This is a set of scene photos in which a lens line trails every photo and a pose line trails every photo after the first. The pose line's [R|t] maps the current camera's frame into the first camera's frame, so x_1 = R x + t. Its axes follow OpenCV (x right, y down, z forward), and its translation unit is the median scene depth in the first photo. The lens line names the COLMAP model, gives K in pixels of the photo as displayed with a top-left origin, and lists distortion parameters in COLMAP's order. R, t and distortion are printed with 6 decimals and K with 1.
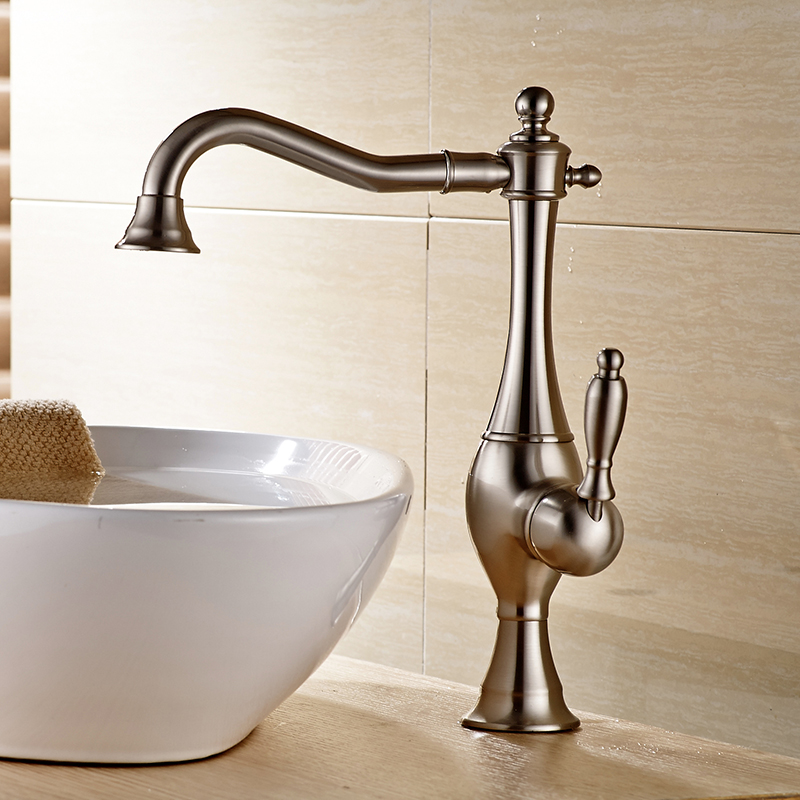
lens RADIAL K [[4374.3, 0, 404.4], [0, 4374.3, 401.1], [0, 0, 1]] dist [0.102077, 0.000000]
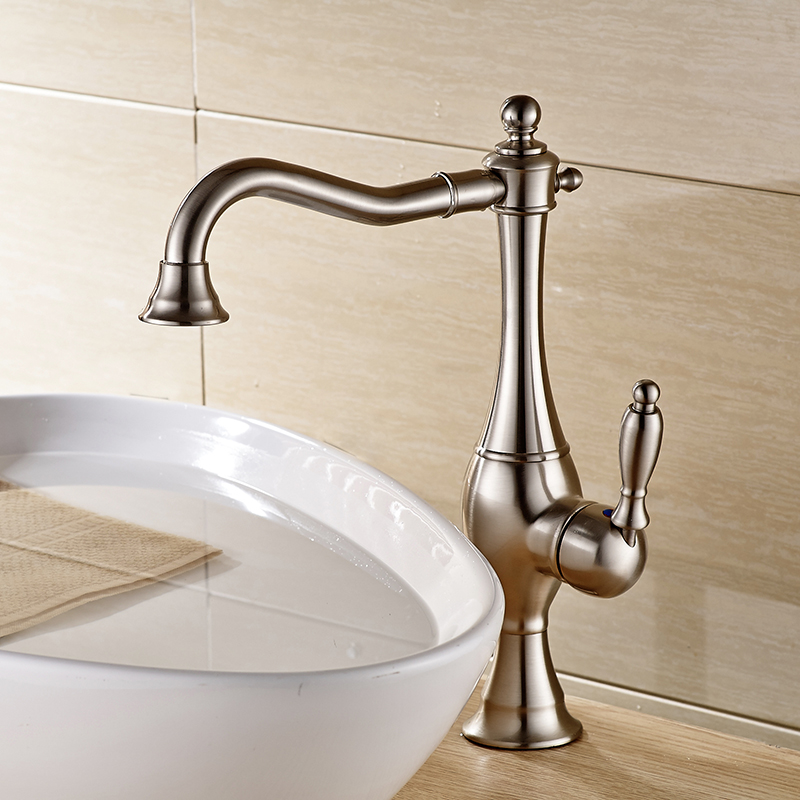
lens RADIAL K [[4374.3, 0, 401.7], [0, 4374.3, 394.1], [0, 0, 1]] dist [0.102077, 0.000000]
pose [[0.958322, -0.099252, 0.267895, -0.240623], [0.053014, 0.983207, 0.174626, -0.164029], [-0.280728, -0.153146, 0.947490, 0.079601]]
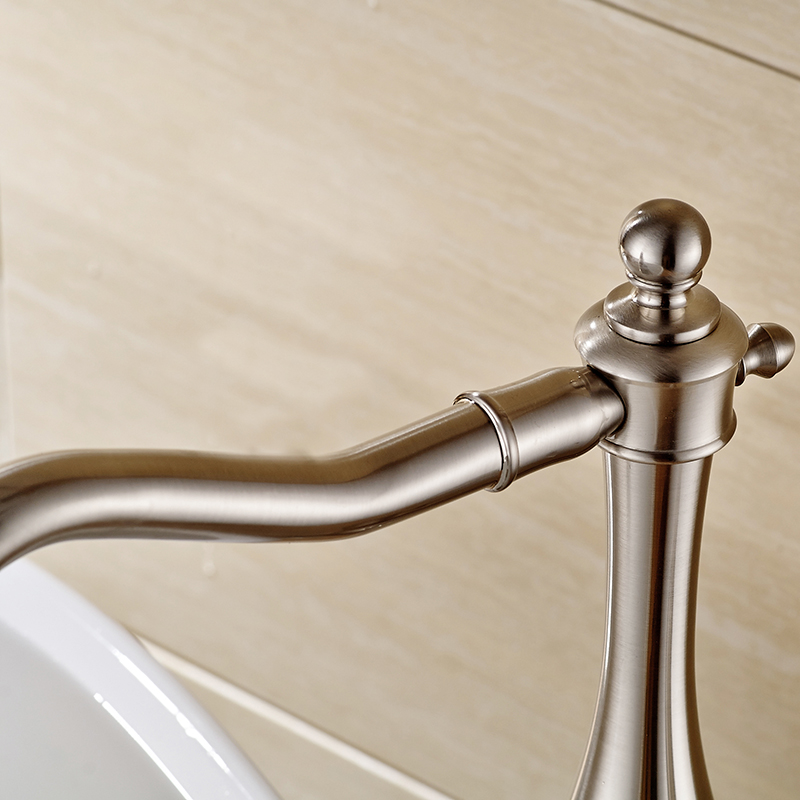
lens RADIAL K [[4374.3, 0, 400.3], [0, 4374.3, 399.7], [0, 0, 1]] dist [0.102077, 0.000000]
pose [[0.956285, -0.163560, 0.242421, -0.090203], [0.037955, 0.891372, 0.451681, -0.224819], [-0.289964, -0.422734, 0.858613, 0.598187]]
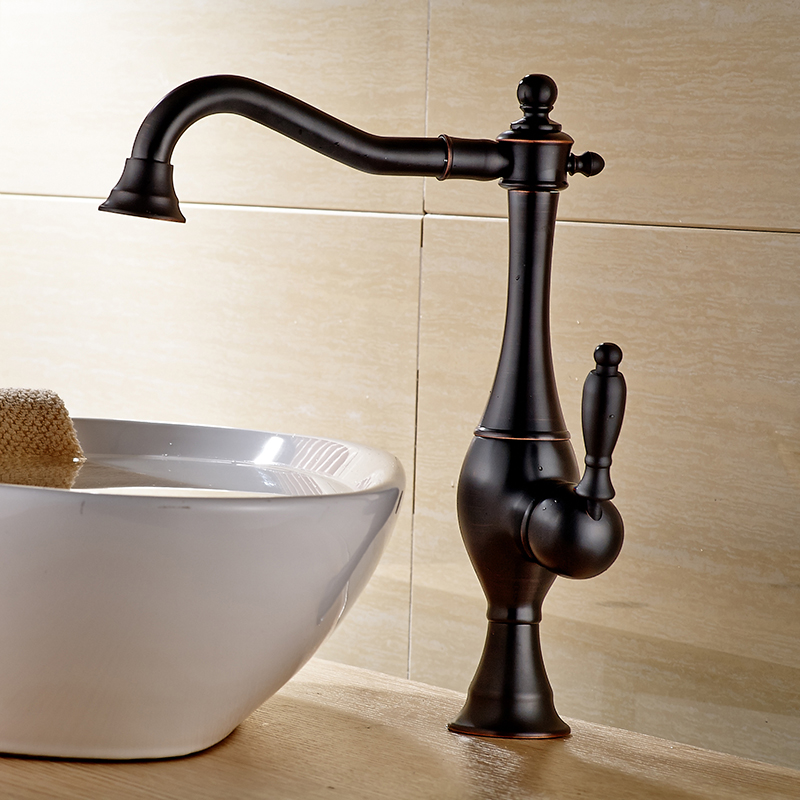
lens RADIAL K [[4374.3, 0, 392.5], [0, 4374.3, 403.6], [0, 0, 1]] dist [0.102077, 0.000000]
pose [[0.999794, 0.020169, 0.002119, -0.002857], [-0.020153, 0.999771, -0.007184, 0.008385], [-0.002263, 0.007139, 0.999972, 0.026846]]
